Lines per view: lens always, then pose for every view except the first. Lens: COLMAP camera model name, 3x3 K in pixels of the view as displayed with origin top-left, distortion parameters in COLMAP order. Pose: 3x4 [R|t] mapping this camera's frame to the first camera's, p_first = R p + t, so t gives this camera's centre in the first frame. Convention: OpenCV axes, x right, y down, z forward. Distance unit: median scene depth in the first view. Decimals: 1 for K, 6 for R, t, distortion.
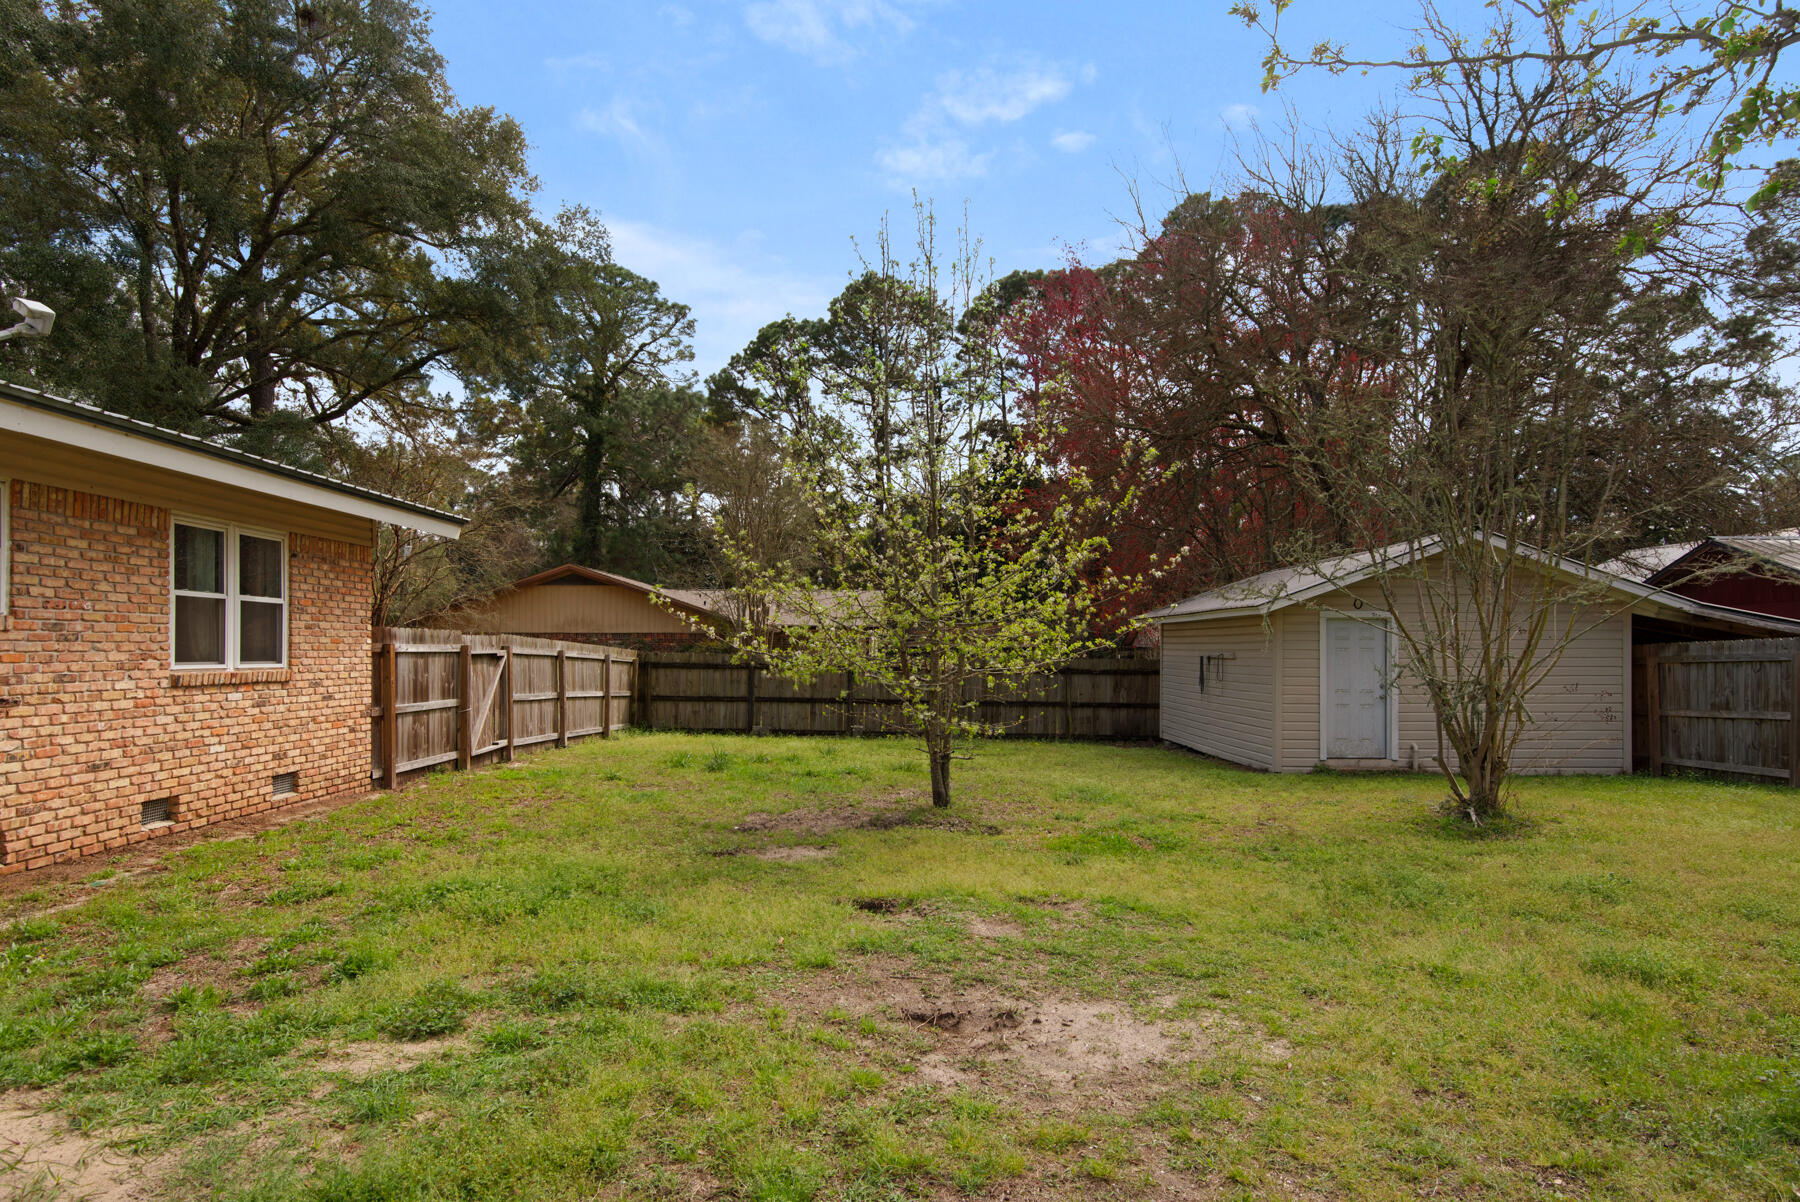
lens RADIAL K [[1008.9, 0, 904.5], [0, 1008.9, 644.1], [0, 0, 1]] dist [-0.001175, -0.001711]
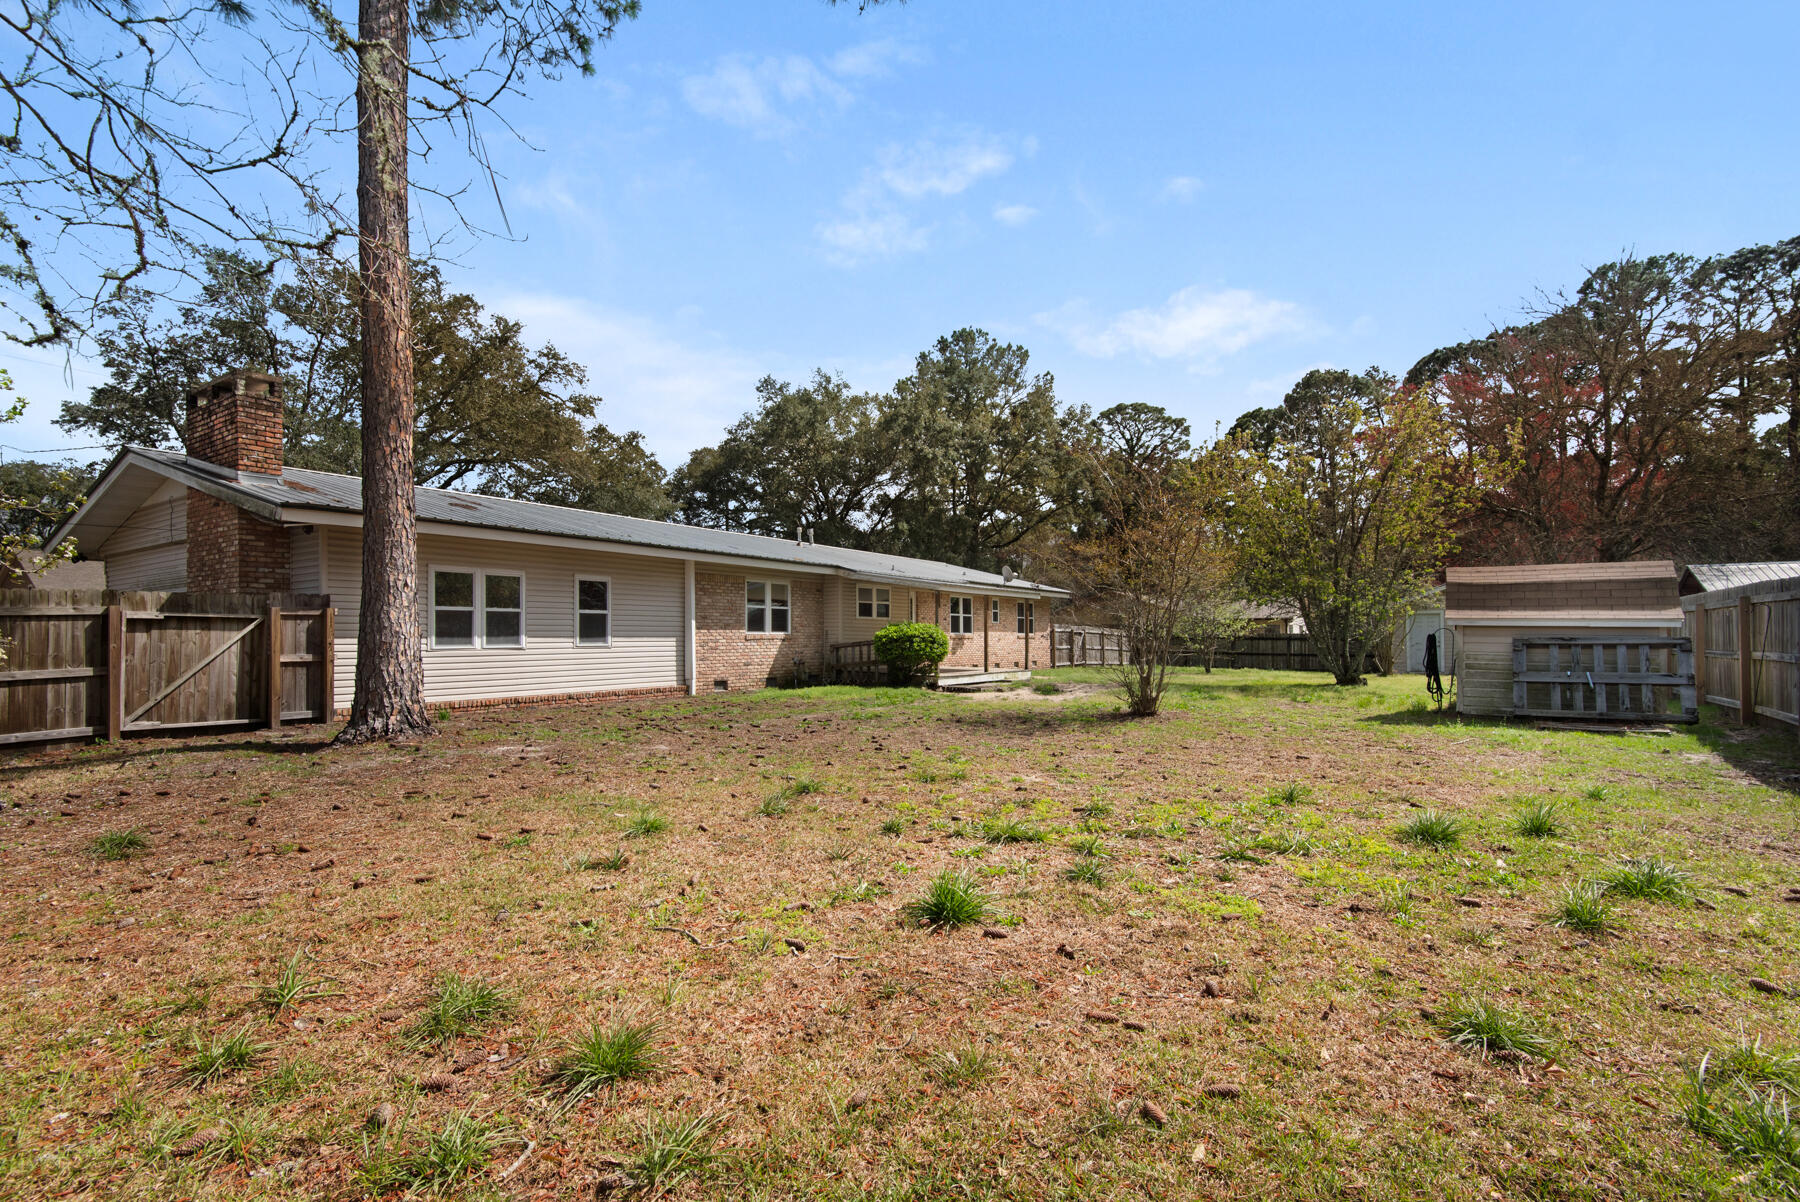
lens RADIAL K [[817.6, 0, 900.0], [0, 817.6, 601.0], [0, 0, 1]] dist [0.046599, -0.029696]
pose [[0.835158, -0.024719, -0.549454, 0.516880], [0.003789, 0.999224, -0.039195, 0.010327], [0.549997, 0.030652, 0.834604, -1.414616]]
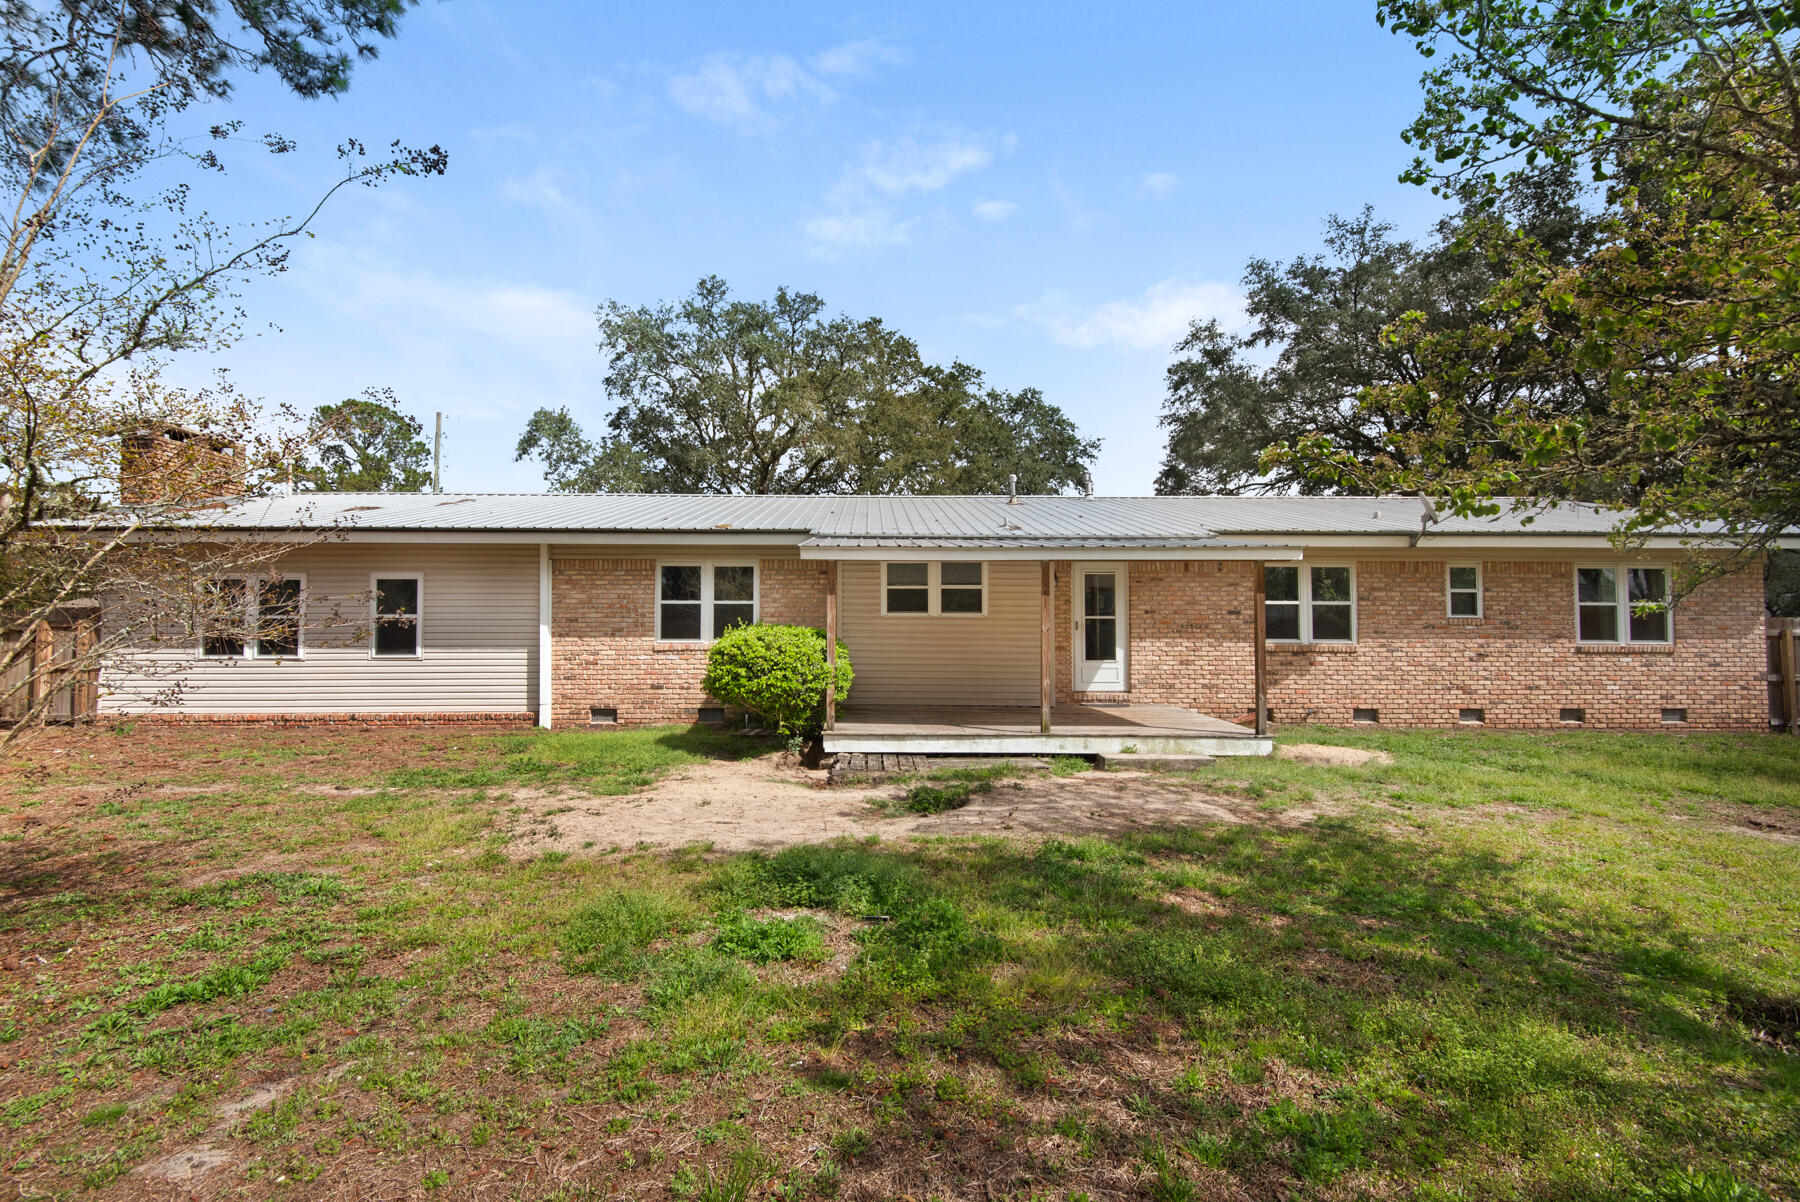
lens RADIAL K [[817.6, 0, 900.0], [0, 817.6, 601.0], [0, 0, 1]] dist [0.046599, -0.029696]
pose [[0.027648, -0.034396, -0.999026, 0.499726], [0.003127, 0.999406, -0.034322, -0.003519], [0.999613, -0.002175, 0.027739, -0.210368]]
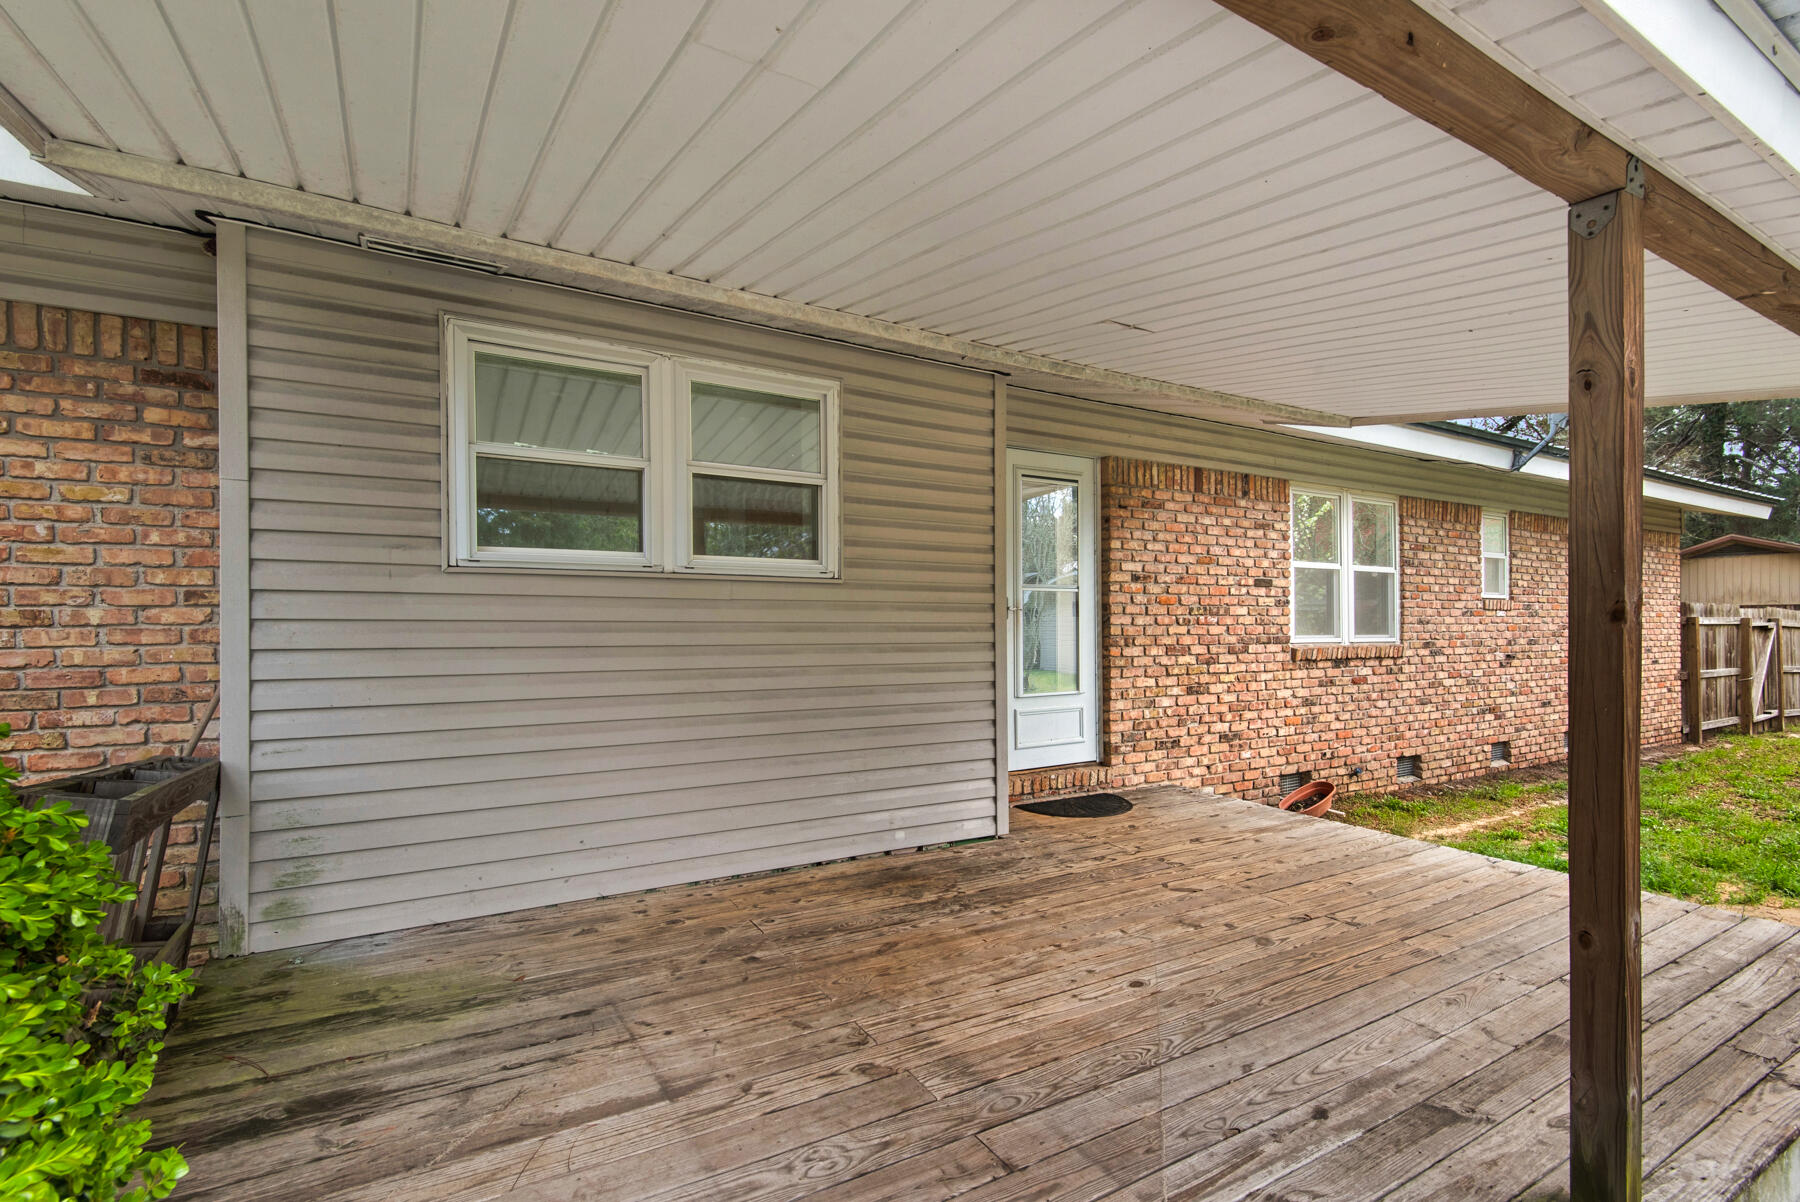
lens RADIAL K [[817.6, 0, 900.0], [0, 817.6, 601.0], [0, 0, 1]] dist [0.046599, -0.029696]
pose [[0.509014, -0.016582, -0.860599, -0.130390], [0.002467, 0.999838, -0.017806, -0.003276], [0.860755, 0.006940, 0.508972, -0.212316]]
